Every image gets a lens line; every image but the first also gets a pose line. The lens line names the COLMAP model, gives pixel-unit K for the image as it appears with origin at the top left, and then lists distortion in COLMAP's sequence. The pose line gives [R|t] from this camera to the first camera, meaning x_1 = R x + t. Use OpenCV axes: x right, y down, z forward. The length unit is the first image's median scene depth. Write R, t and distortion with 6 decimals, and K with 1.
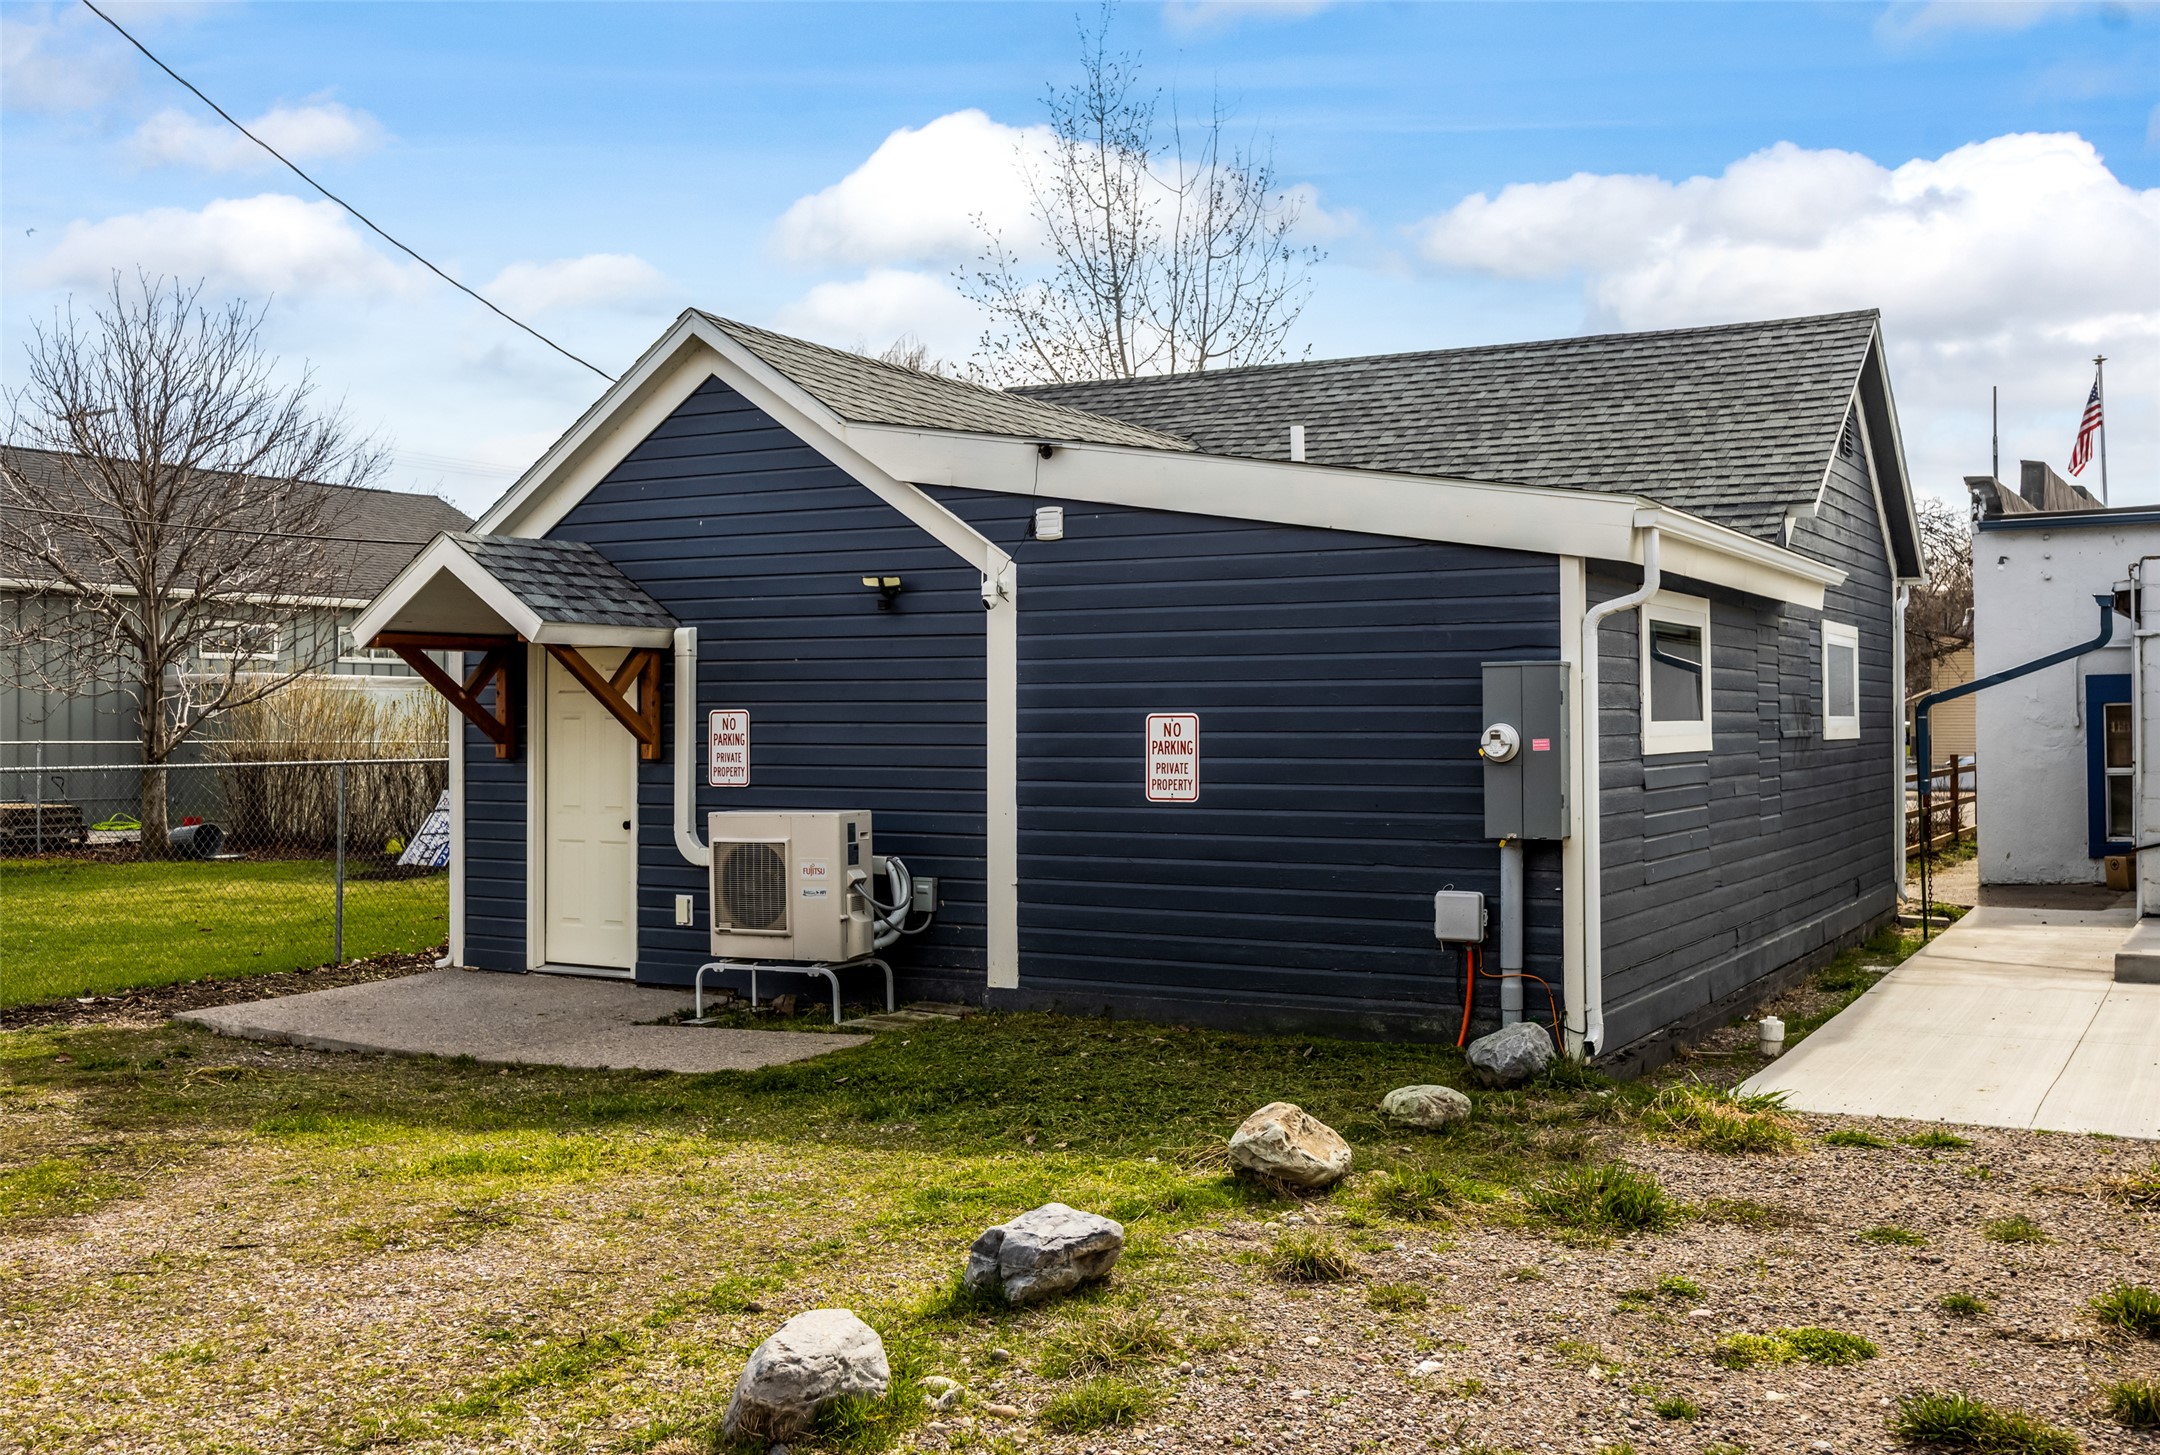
lens RADIAL K [[2138.0, 0, 1079.0], [0, 2138.0, 691.0], [0, 0, 1]] dist [0.011321, 0.011178]
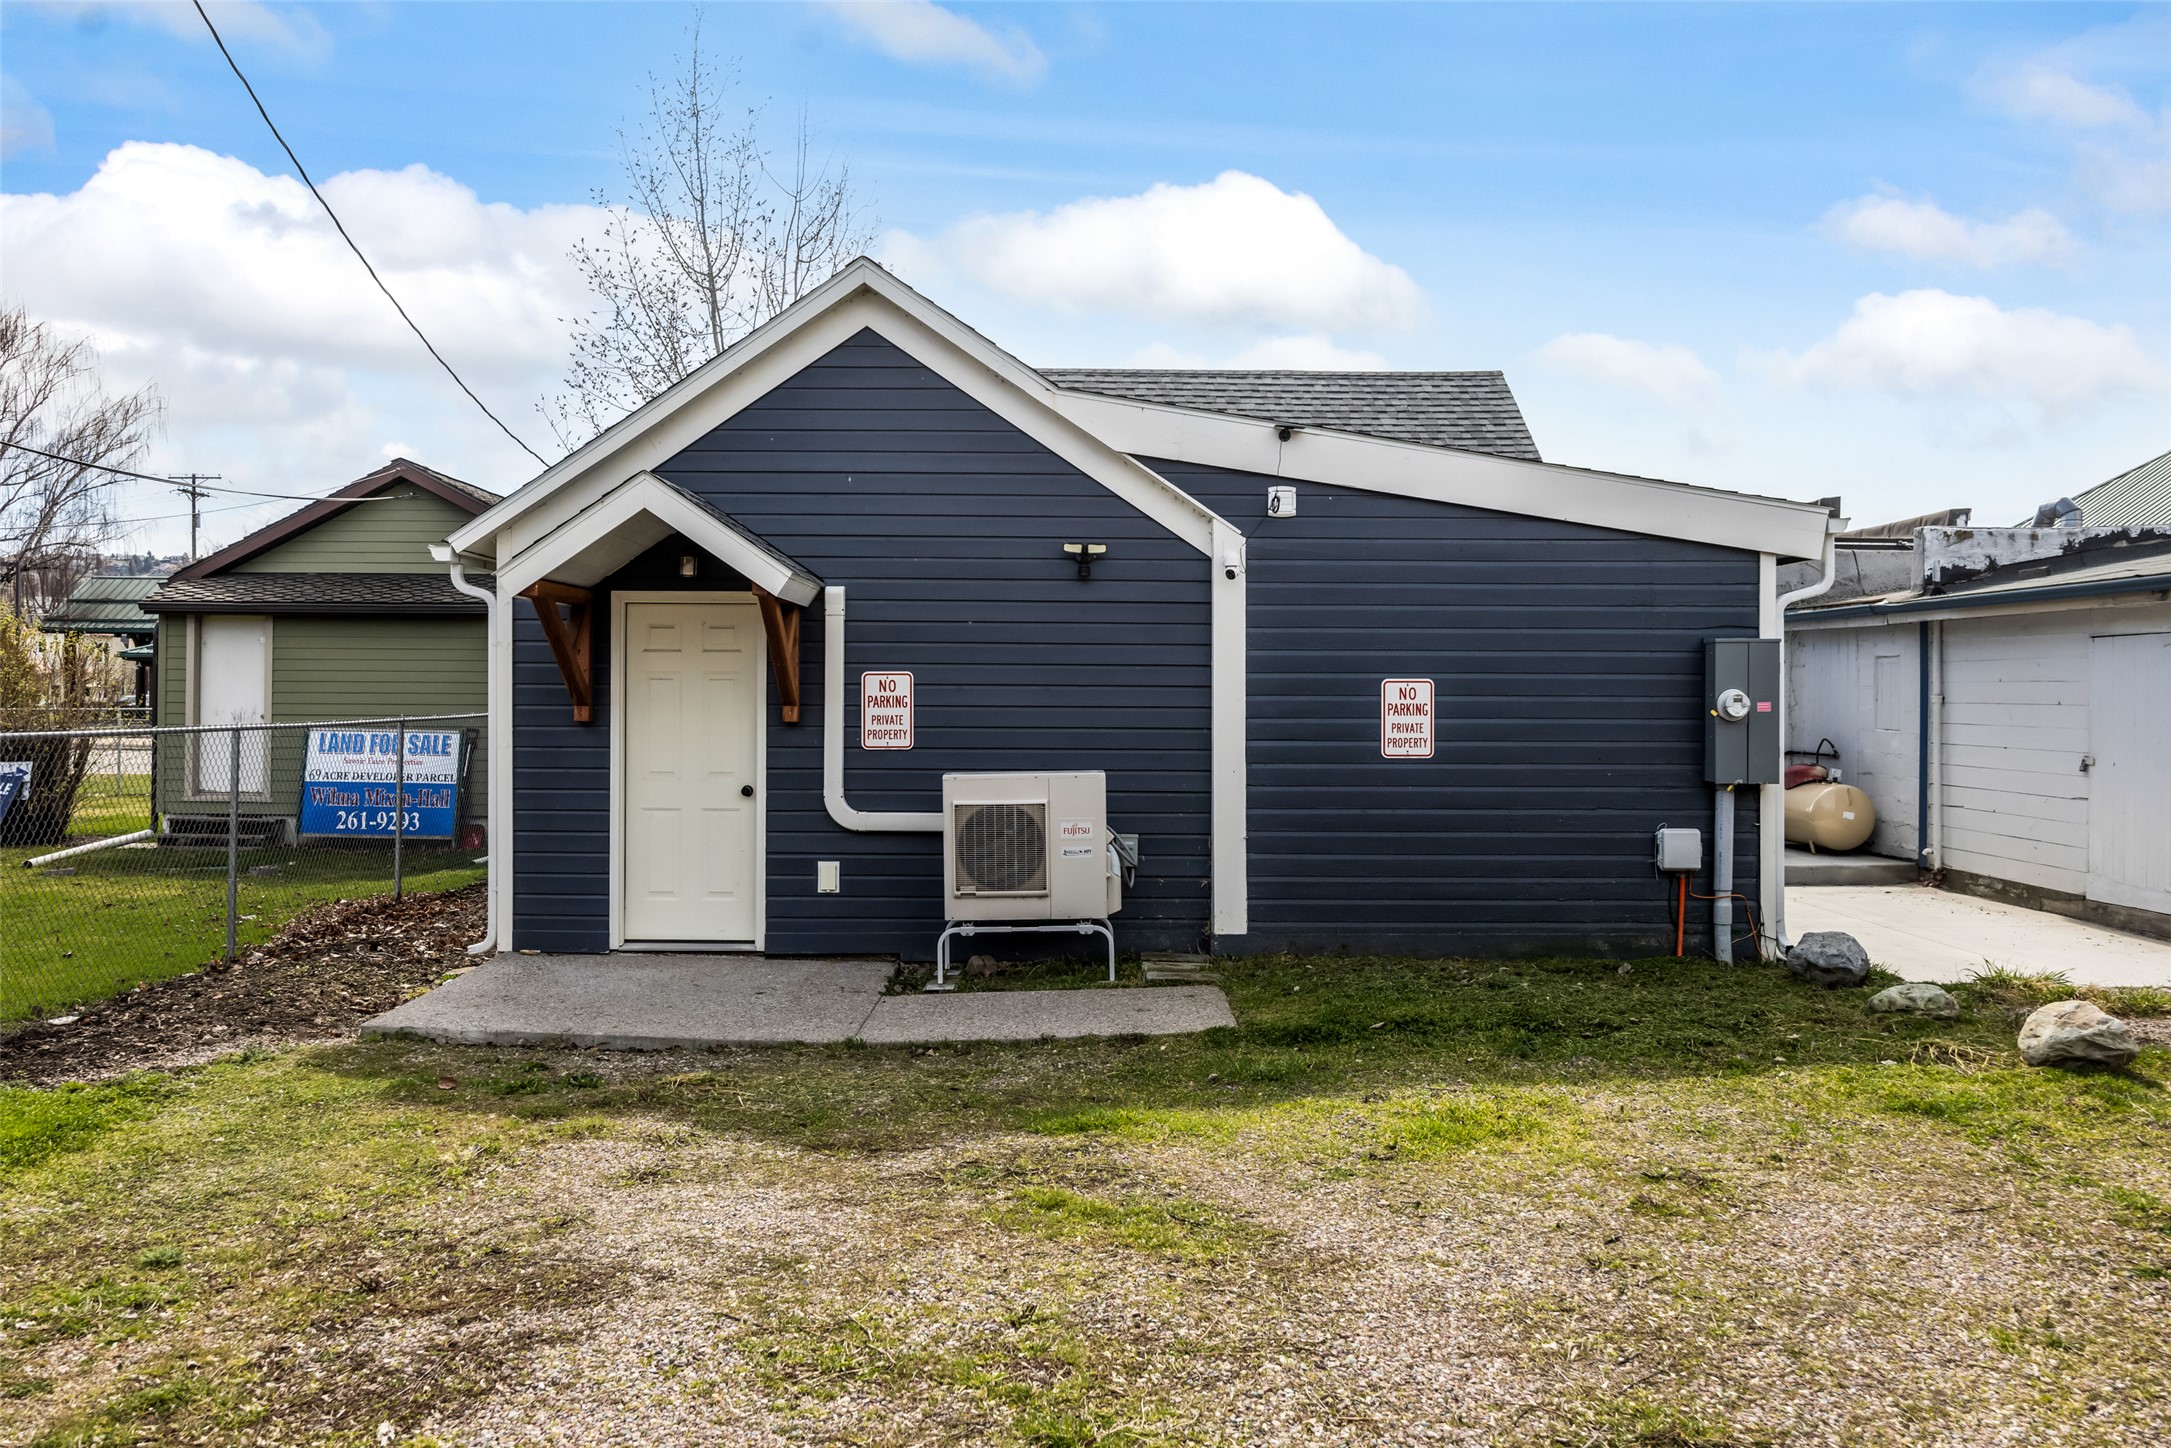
lens RADIAL K [[1794.9, 0, 1085.5], [0, 1794.9, 724.0], [0, 0, 1]] dist [0.003981, -0.000730]
pose [[0.864261, -0.000888, 0.503043, -0.550358], [-0.012907, 0.999630, 0.023939, 0.013194], [-0.502879, -0.027182, 0.863930, 0.264225]]
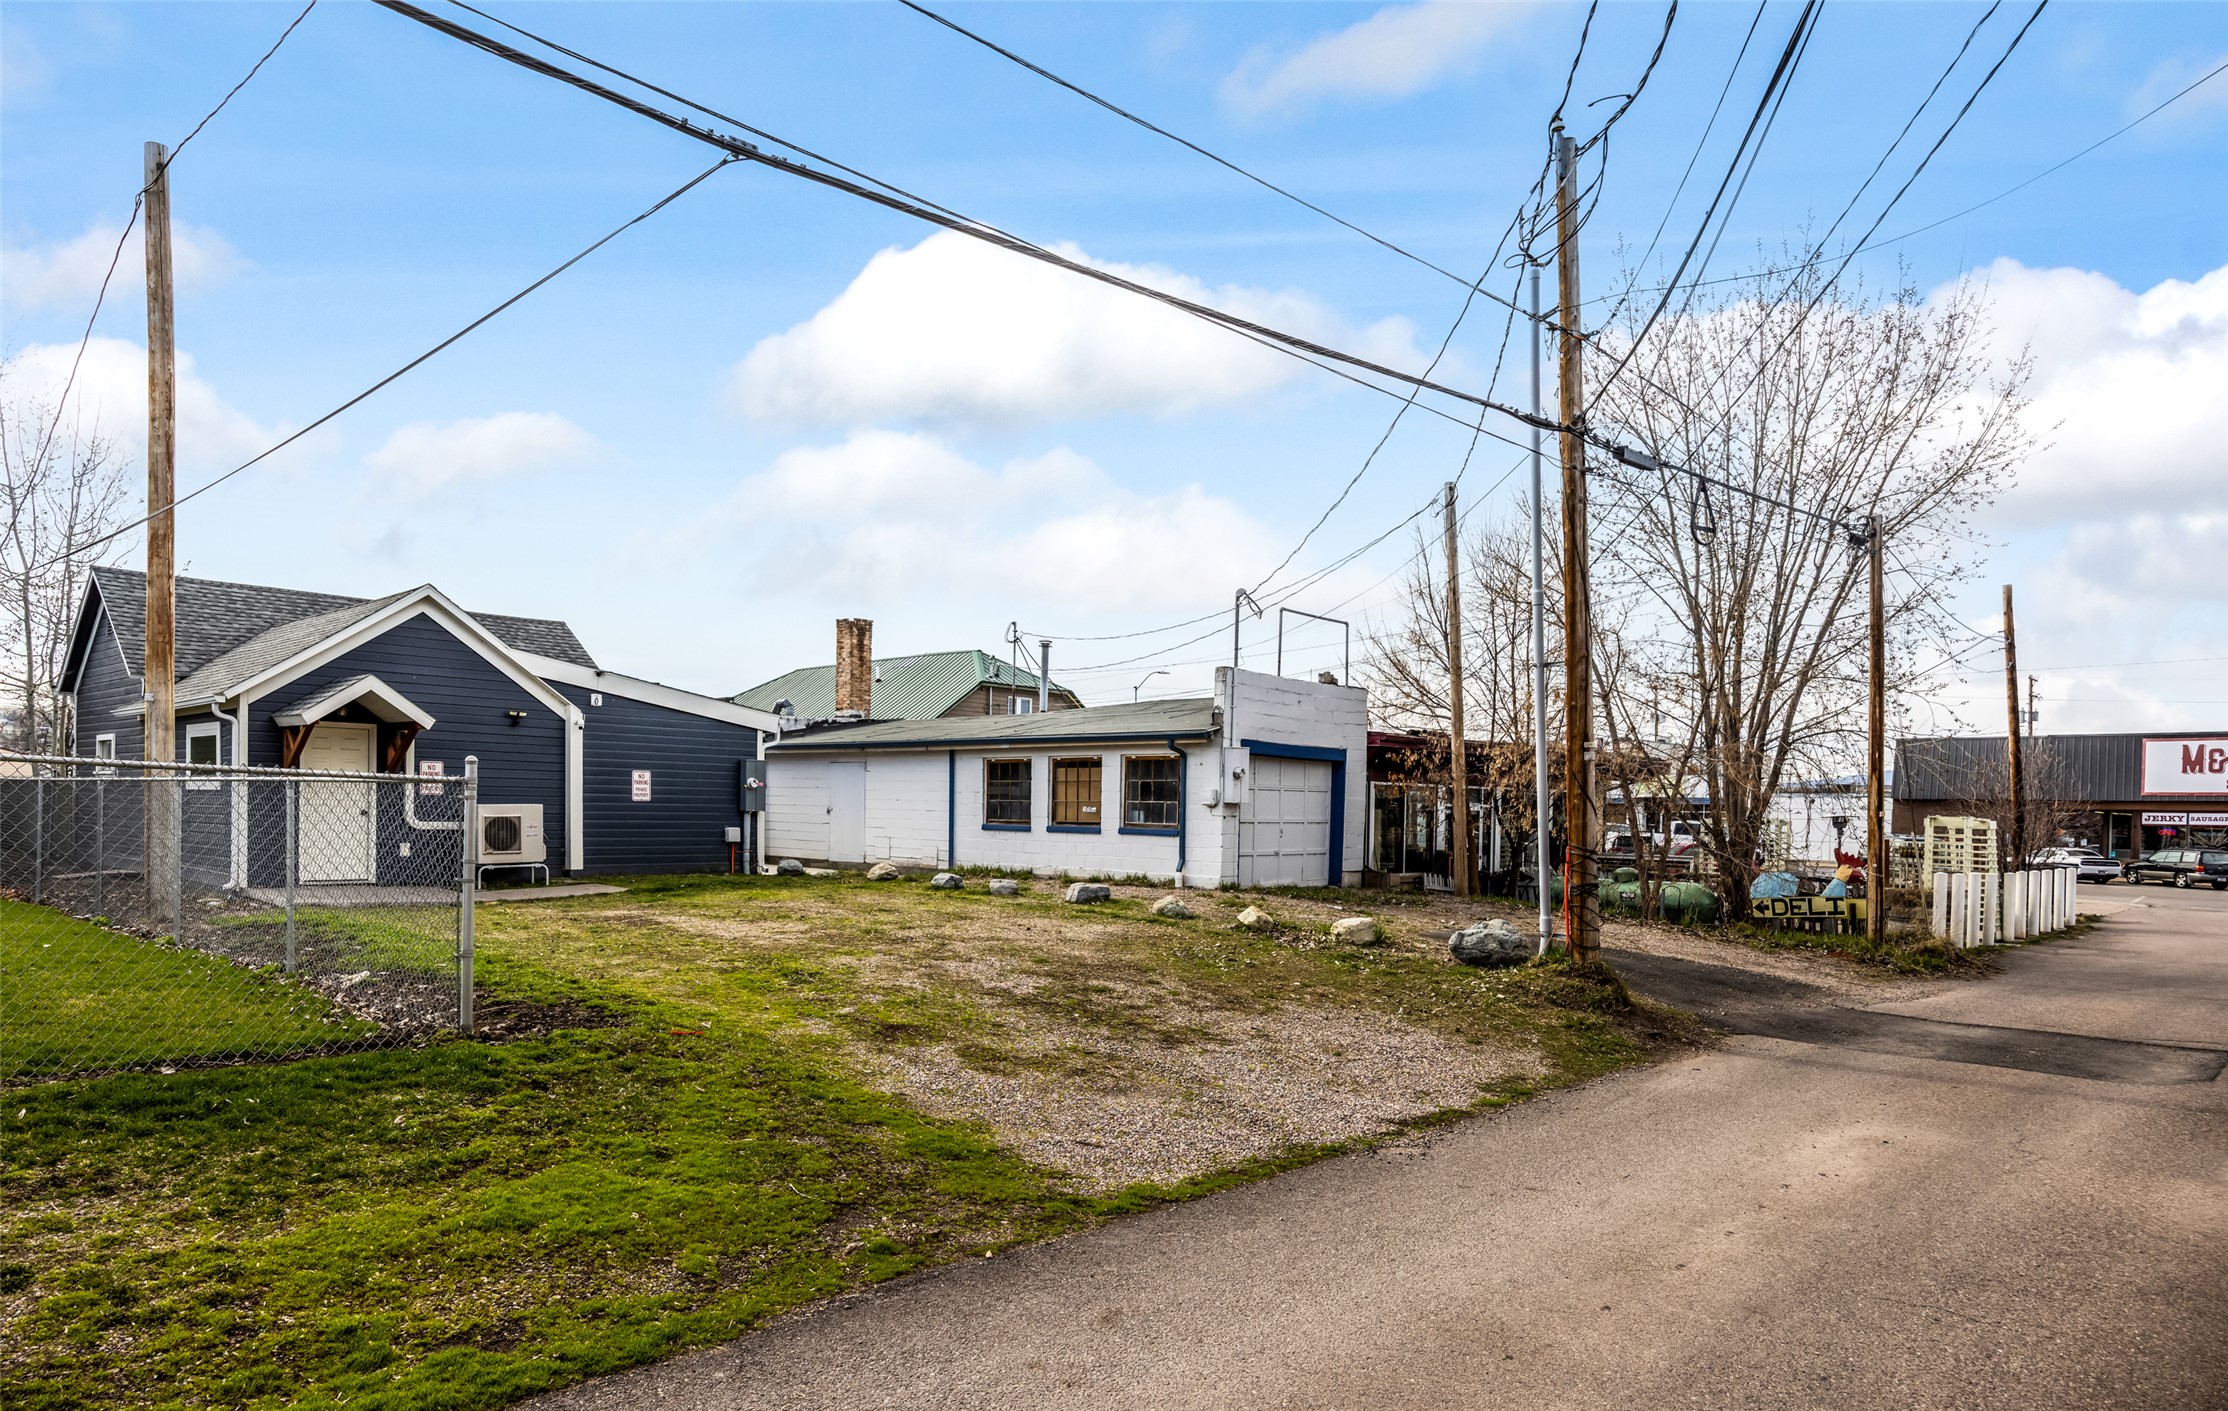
lens RADIAL K [[1371.0, 0, 1110.0], [0, 1371.0, 827.4], [0, 0, 1]] dist [-0.002557, -0.000767]
pose [[0.216336, -0.006614, 0.976297, -1.585943], [-0.029893, 0.999463, 0.013395, 0.042041], [-0.975861, -0.032082, 0.216022, -0.032623]]
